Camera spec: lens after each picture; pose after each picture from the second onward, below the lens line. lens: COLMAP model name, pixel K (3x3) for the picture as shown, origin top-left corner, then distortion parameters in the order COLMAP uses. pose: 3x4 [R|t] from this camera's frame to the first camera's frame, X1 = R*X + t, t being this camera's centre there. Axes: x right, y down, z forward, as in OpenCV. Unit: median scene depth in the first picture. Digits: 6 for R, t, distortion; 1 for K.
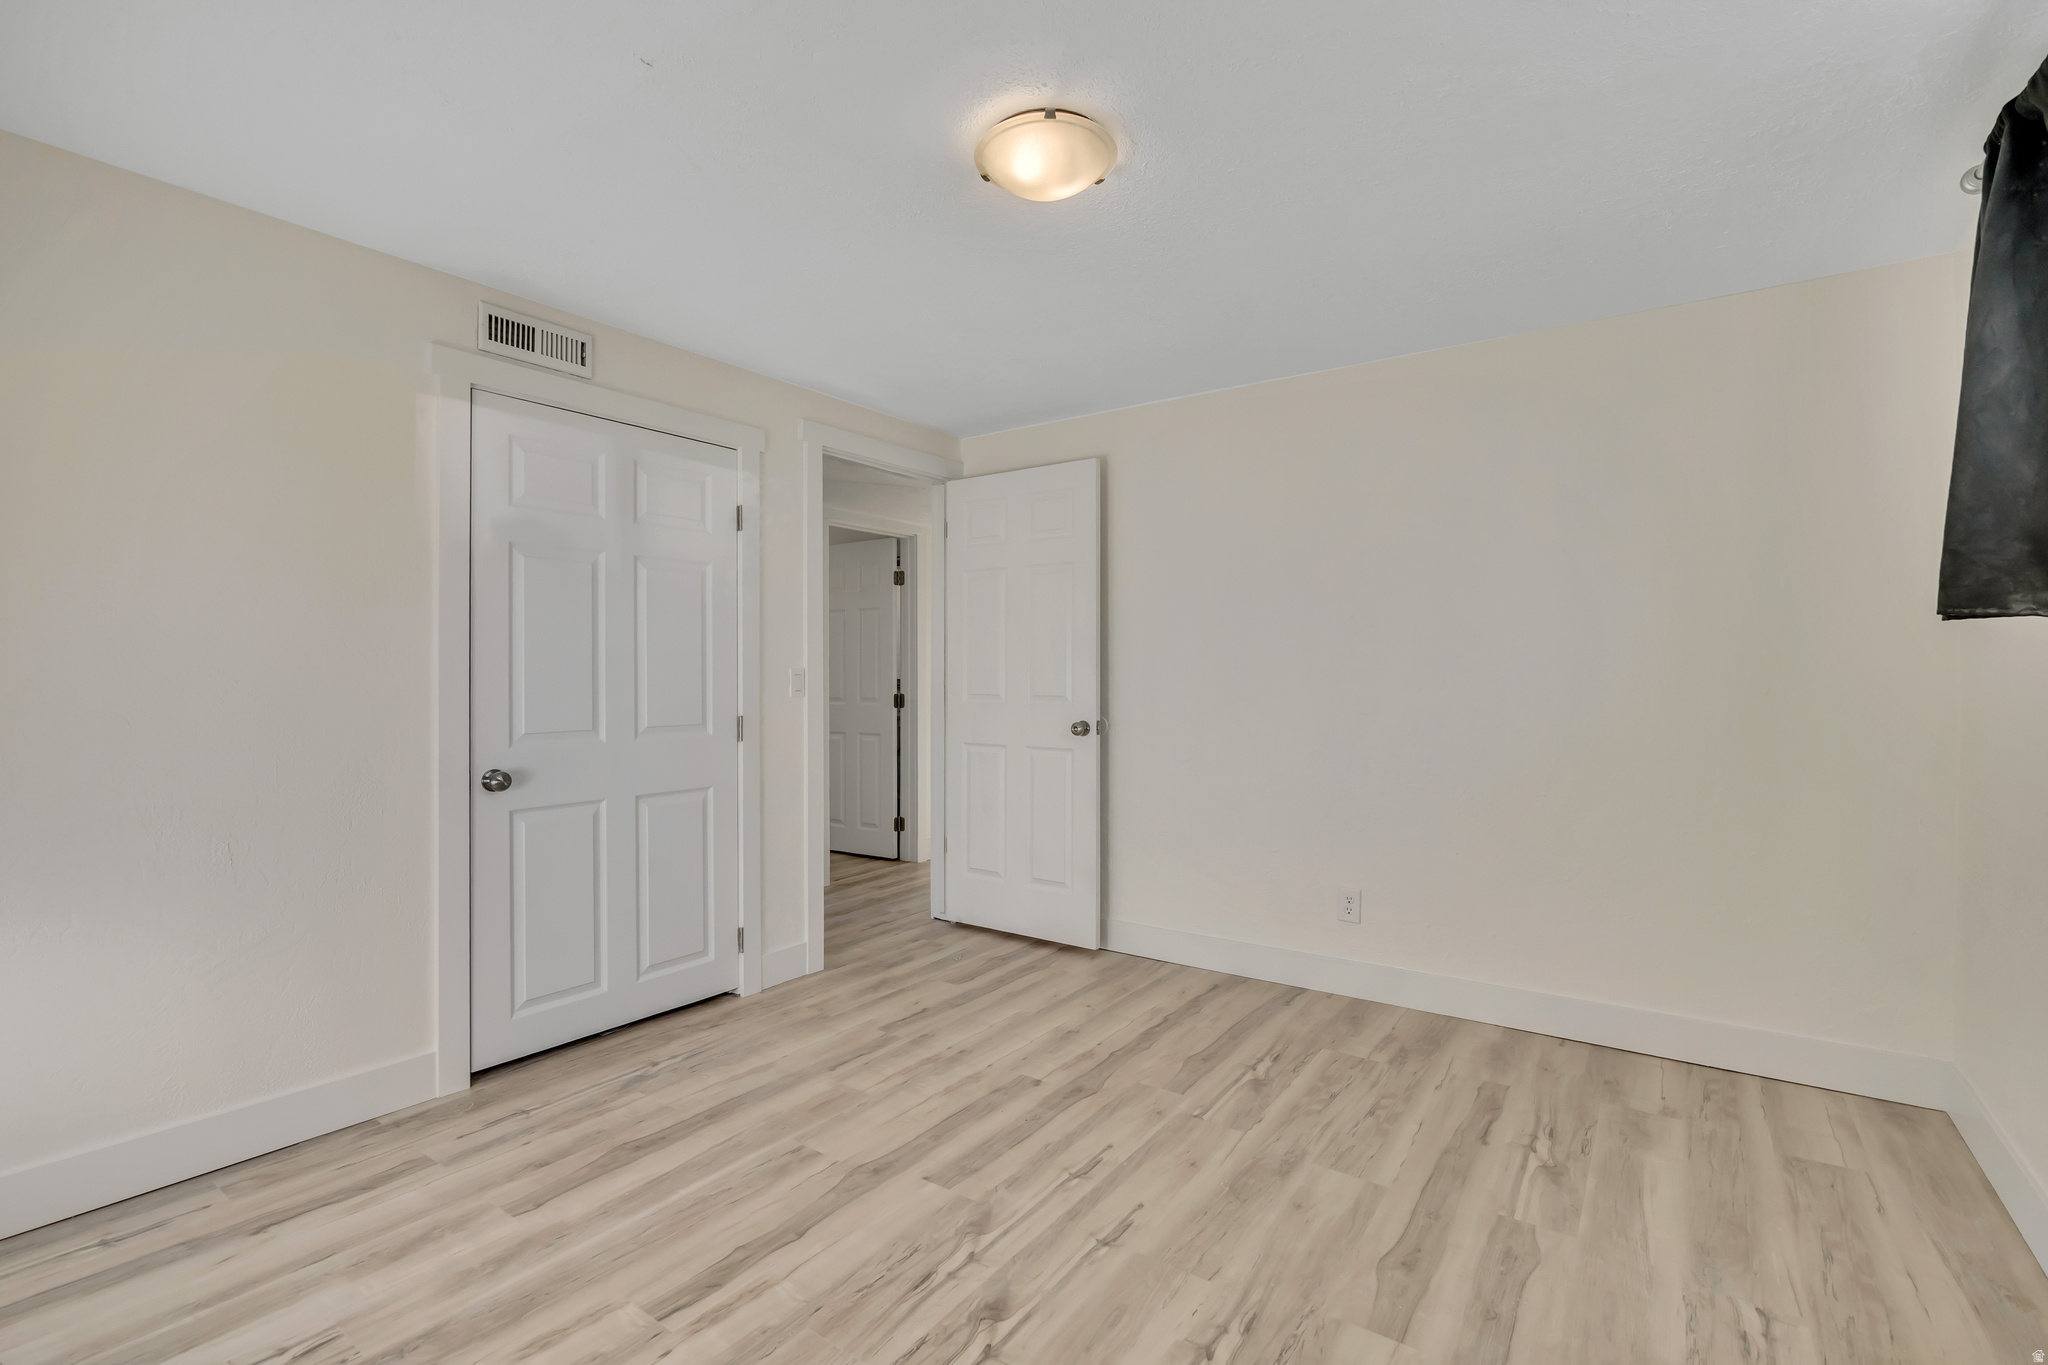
lens RADIAL K [[913.5, 0, 1014.3], [0, 913.5, 676.5], [0, 0, 1]] dist [-0.000716, -0.000267]
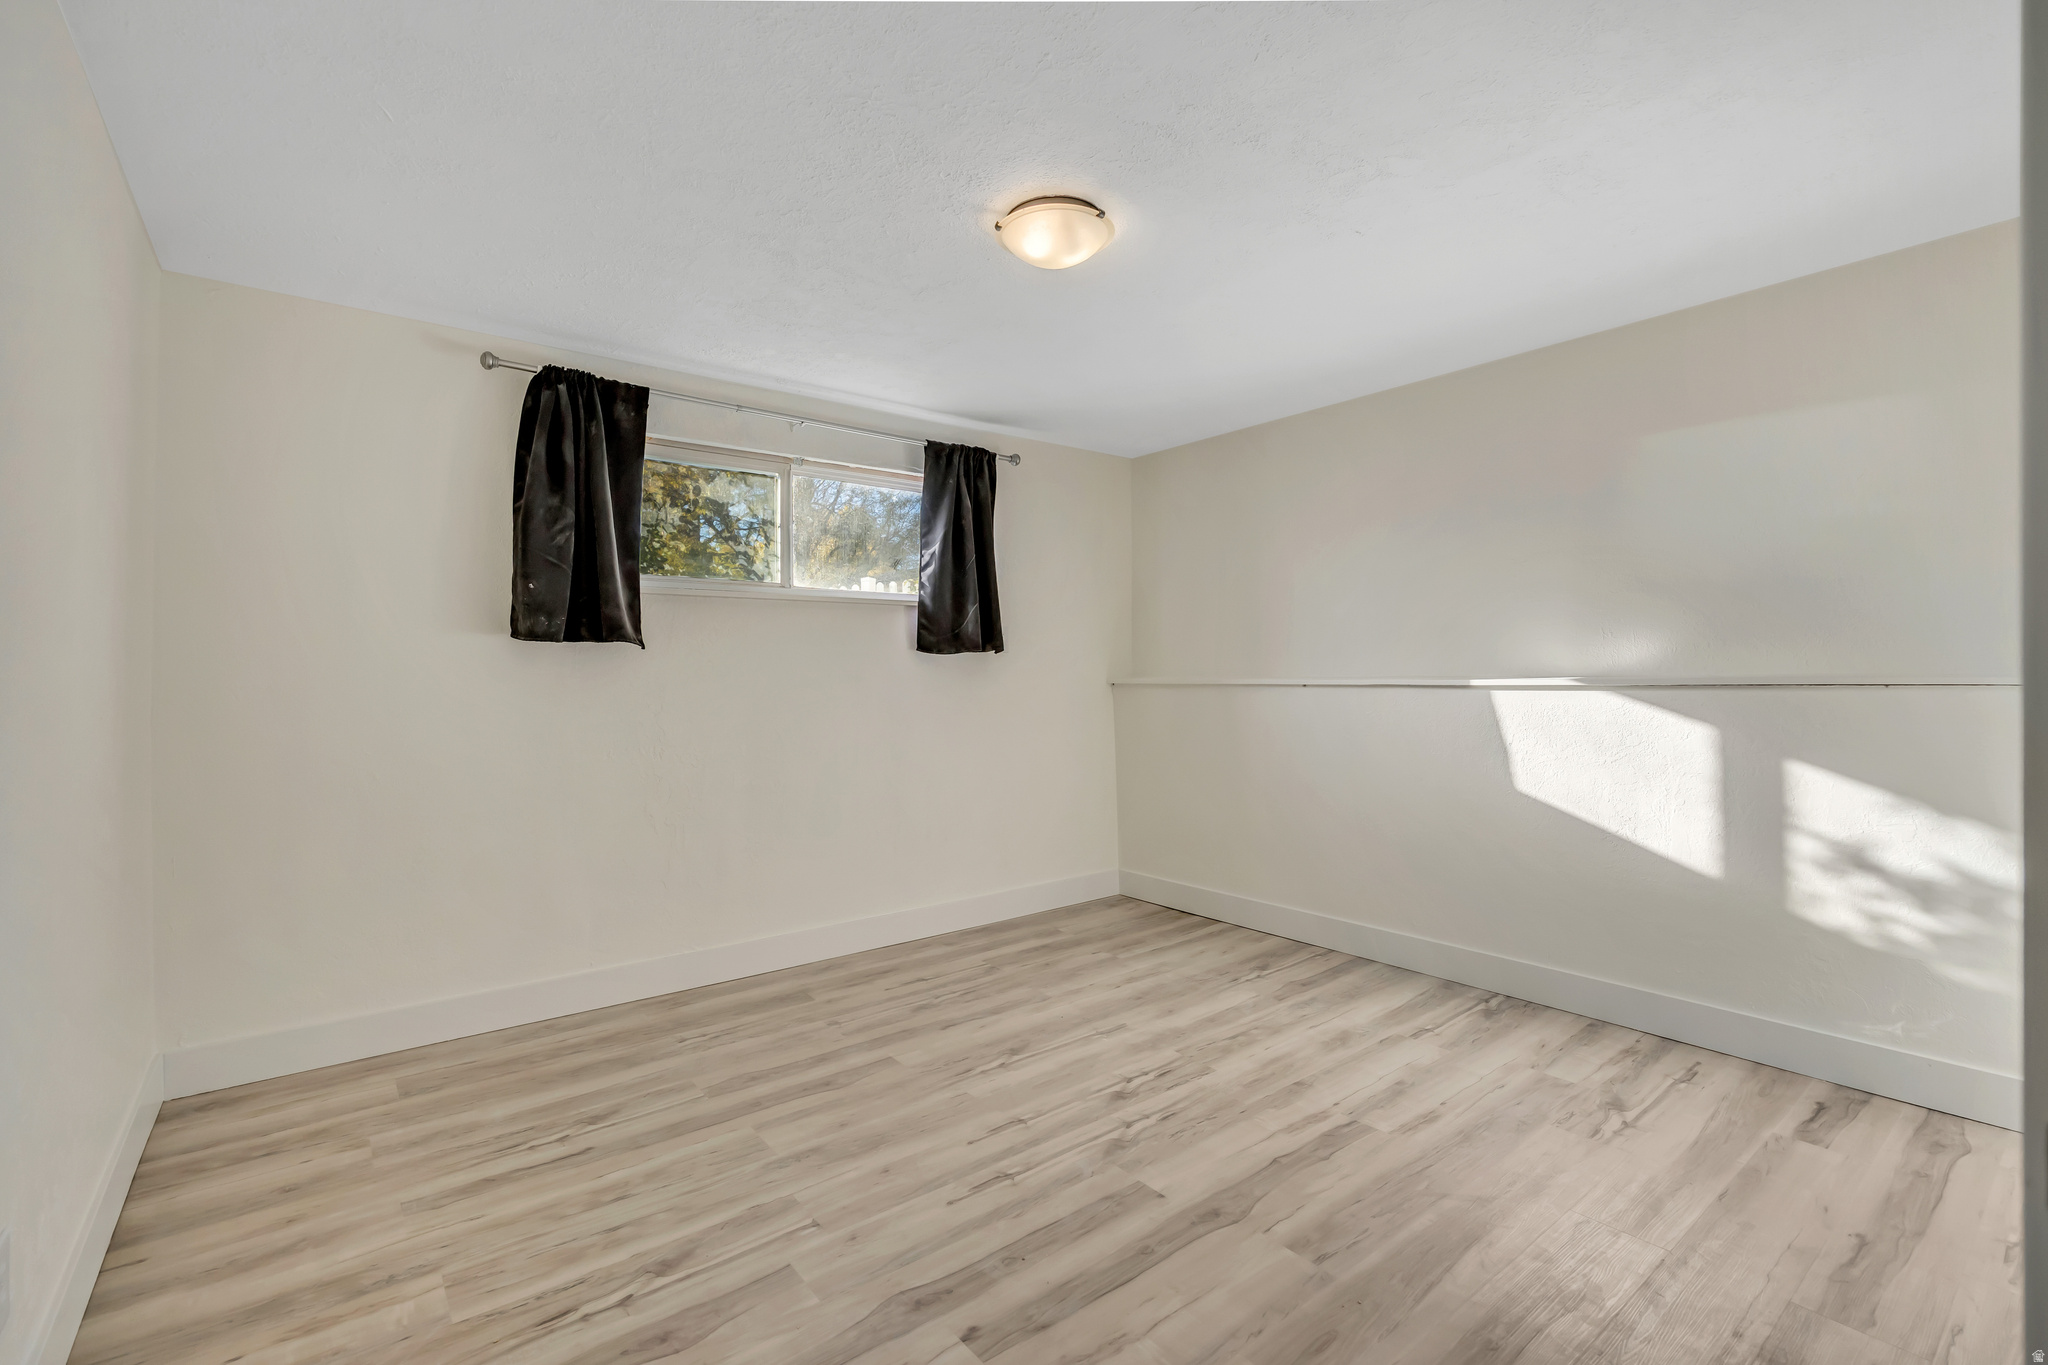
lens RADIAL K [[913.5, 0, 1014.3], [0, 913.5, 676.5], [0, 0, 1]] dist [-0.000716, -0.000267]
pose [[-0.959478, 0.008794, 0.281645, -0.224457], [0.009398, 0.999956, 0.000793, 0.005774], [-0.281625, 0.003408, -0.959518, 1.970034]]
